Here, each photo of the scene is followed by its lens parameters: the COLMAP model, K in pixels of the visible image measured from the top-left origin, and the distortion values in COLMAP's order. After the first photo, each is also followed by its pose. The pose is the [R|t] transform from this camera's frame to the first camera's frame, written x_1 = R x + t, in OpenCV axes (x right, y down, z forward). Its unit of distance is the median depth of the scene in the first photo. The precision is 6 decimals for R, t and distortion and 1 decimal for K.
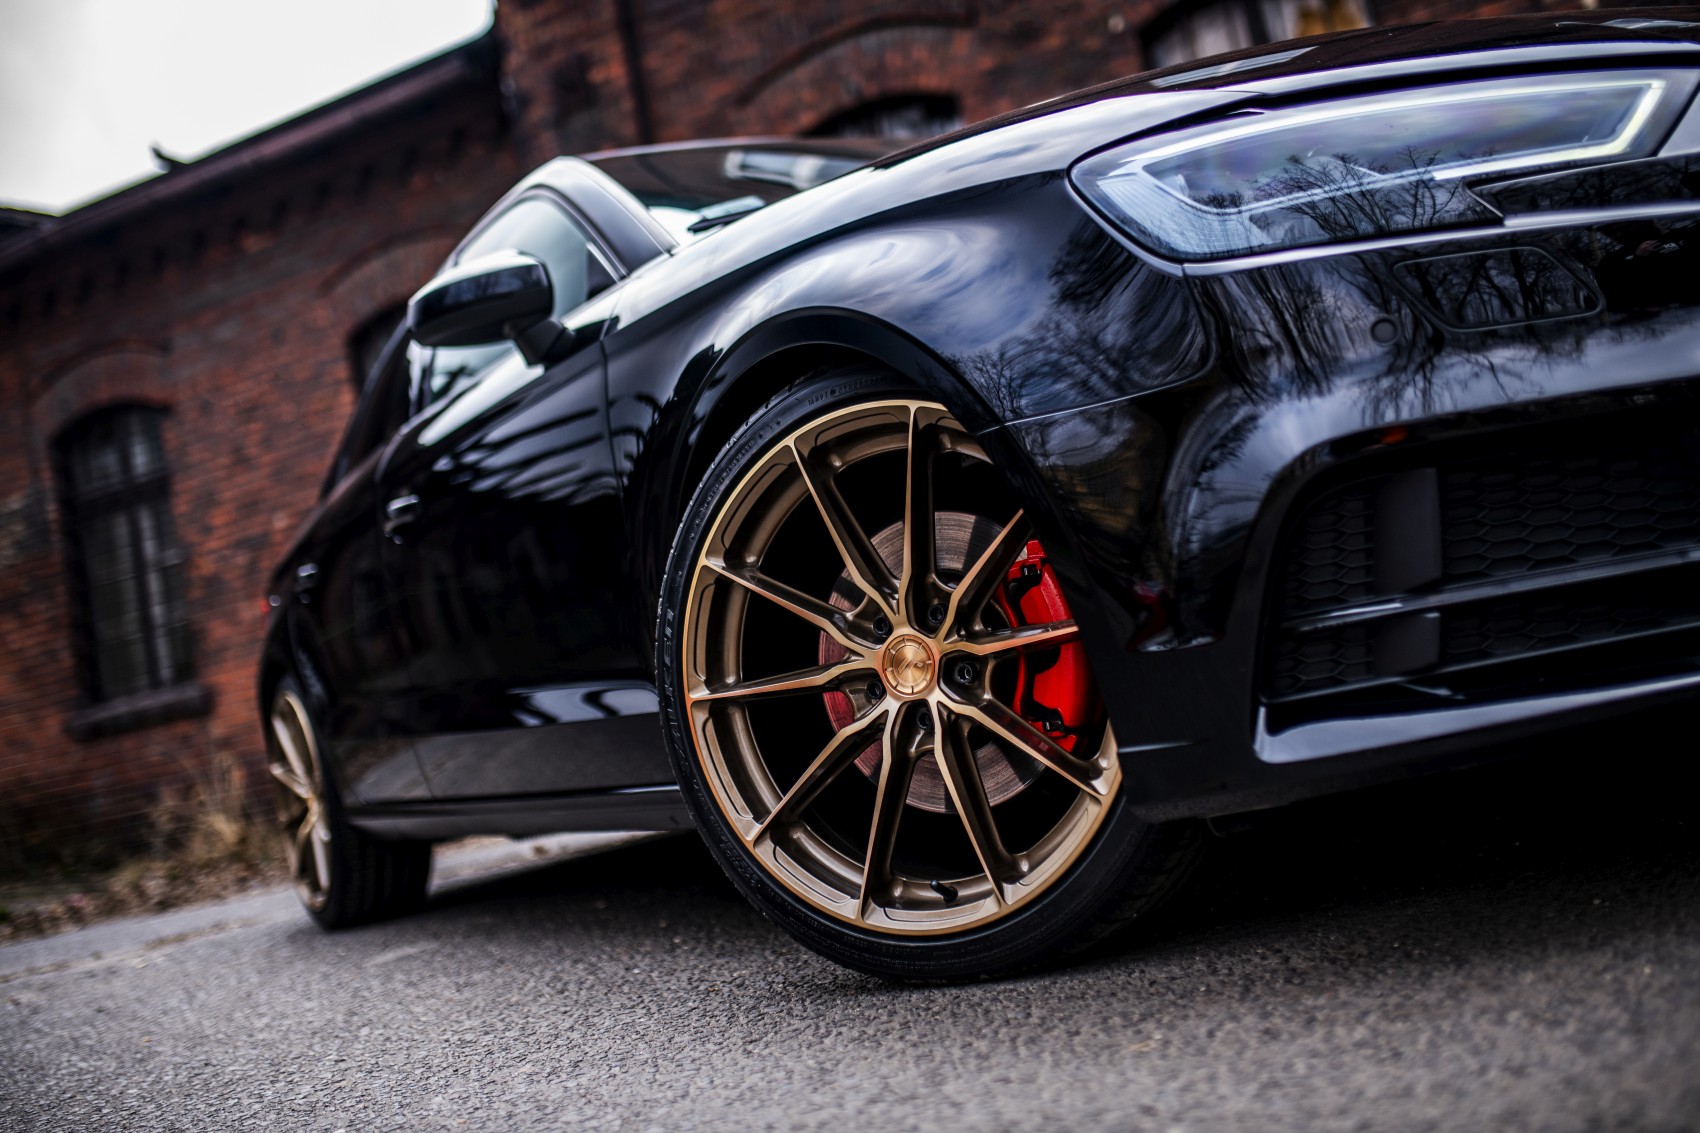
lens RADIAL K [[1608.1, 0, 858.8], [0, 1608.1, 569.2], [0, 0, 1]] dist [-0.032390, 0.015537]
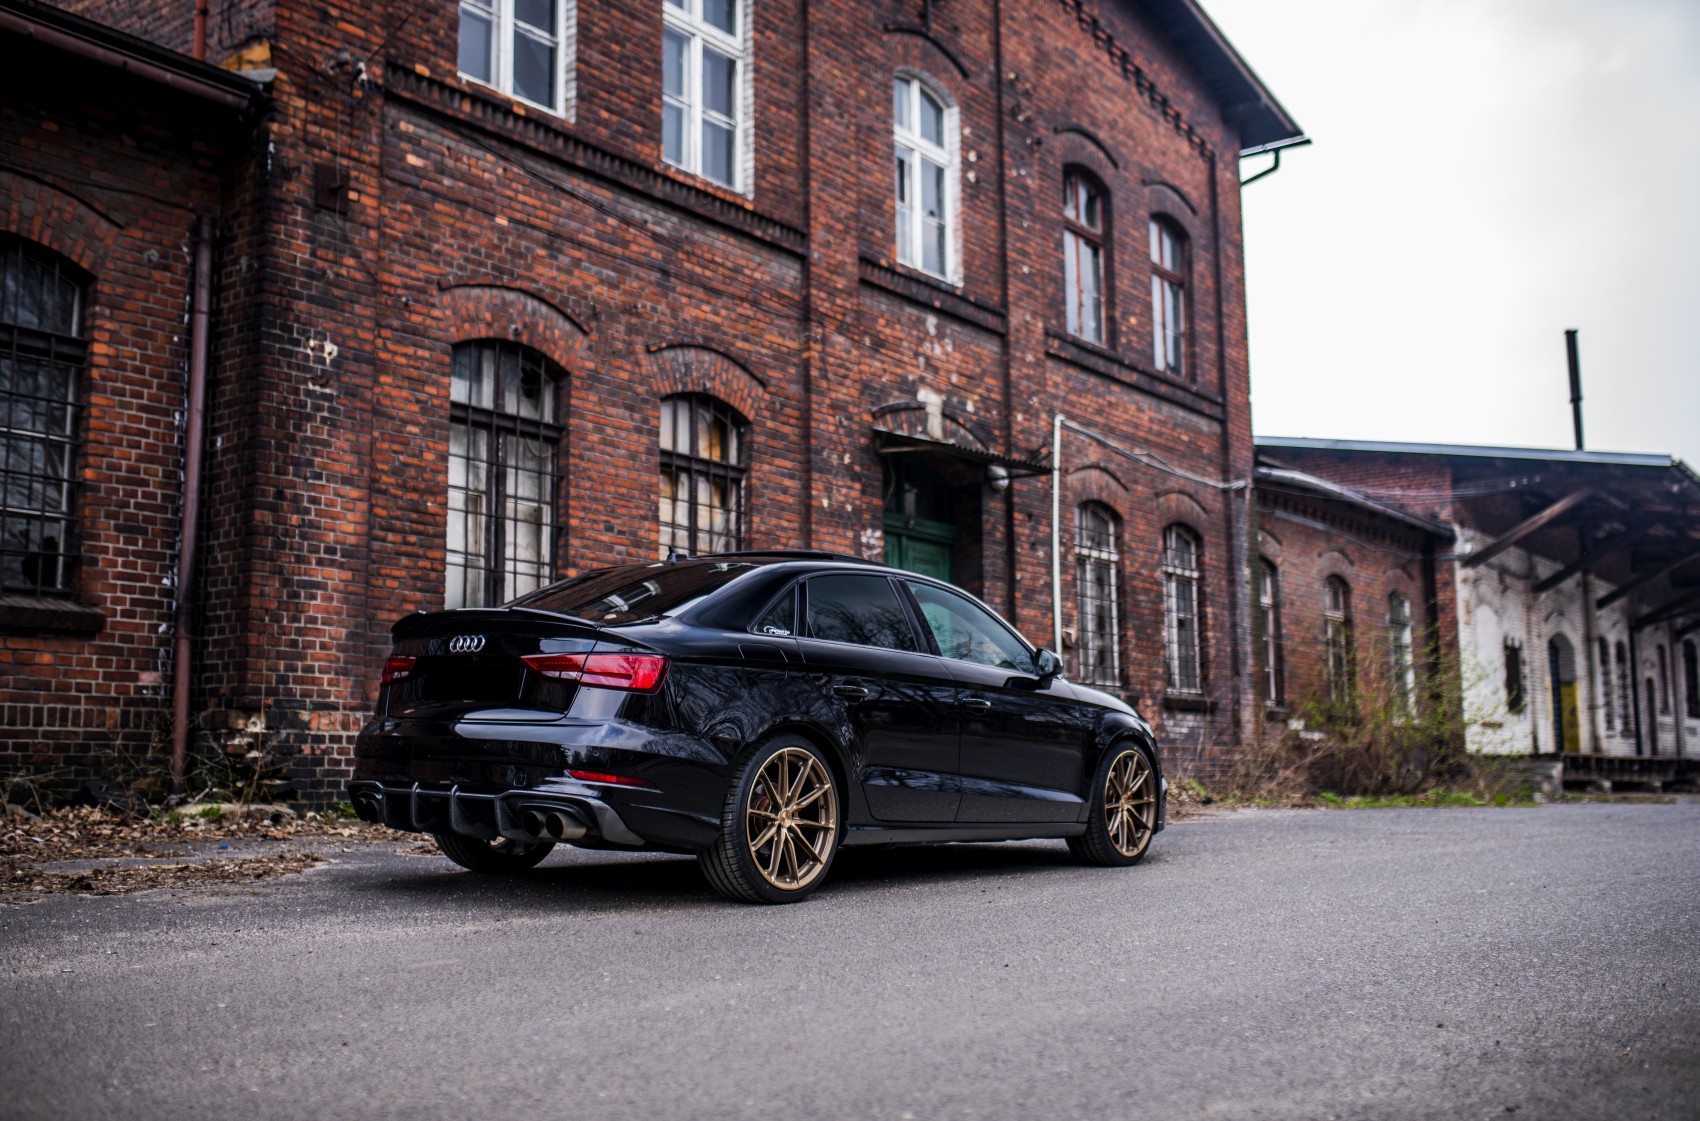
lens RADIAL K [[1664.6, 0, 858.3], [0, 1664.6, 559.7], [0, 0, 1]] dist [-0.078565, 0.122255]
pose [[0.227247, 0.311431, 0.922697, -6.268910], [-0.143599, 0.947844, -0.284553, 1.293498], [-0.963192, -0.067835, 0.260116, 1.852794]]
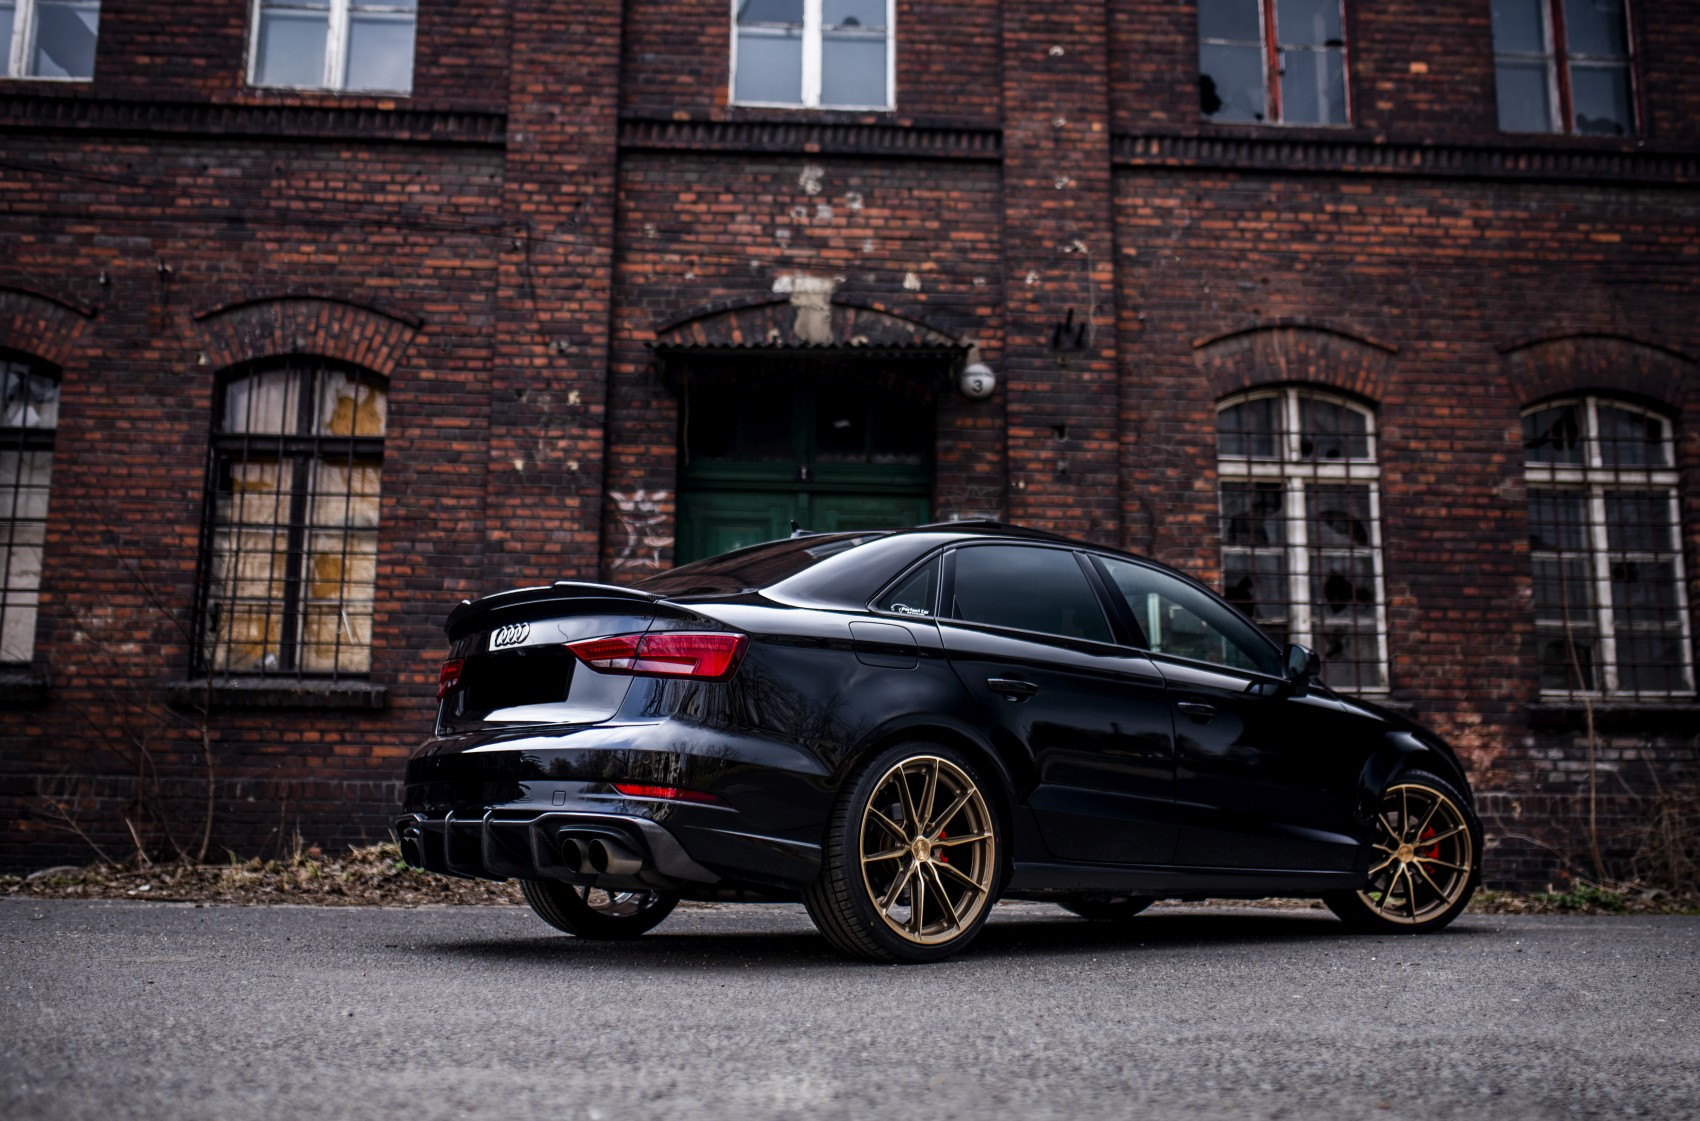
lens RADIAL K [[1652.6, 0, 853.4], [0, 1652.6, 558.0], [0, 0, 1]] dist [-0.071023, 0.106641]
pose [[0.869631, 0.273975, 0.410707, 0.597360], [-0.222080, 0.960058, -0.170204, -0.402262], [-0.440934, 0.056805, 0.895740, -2.004228]]
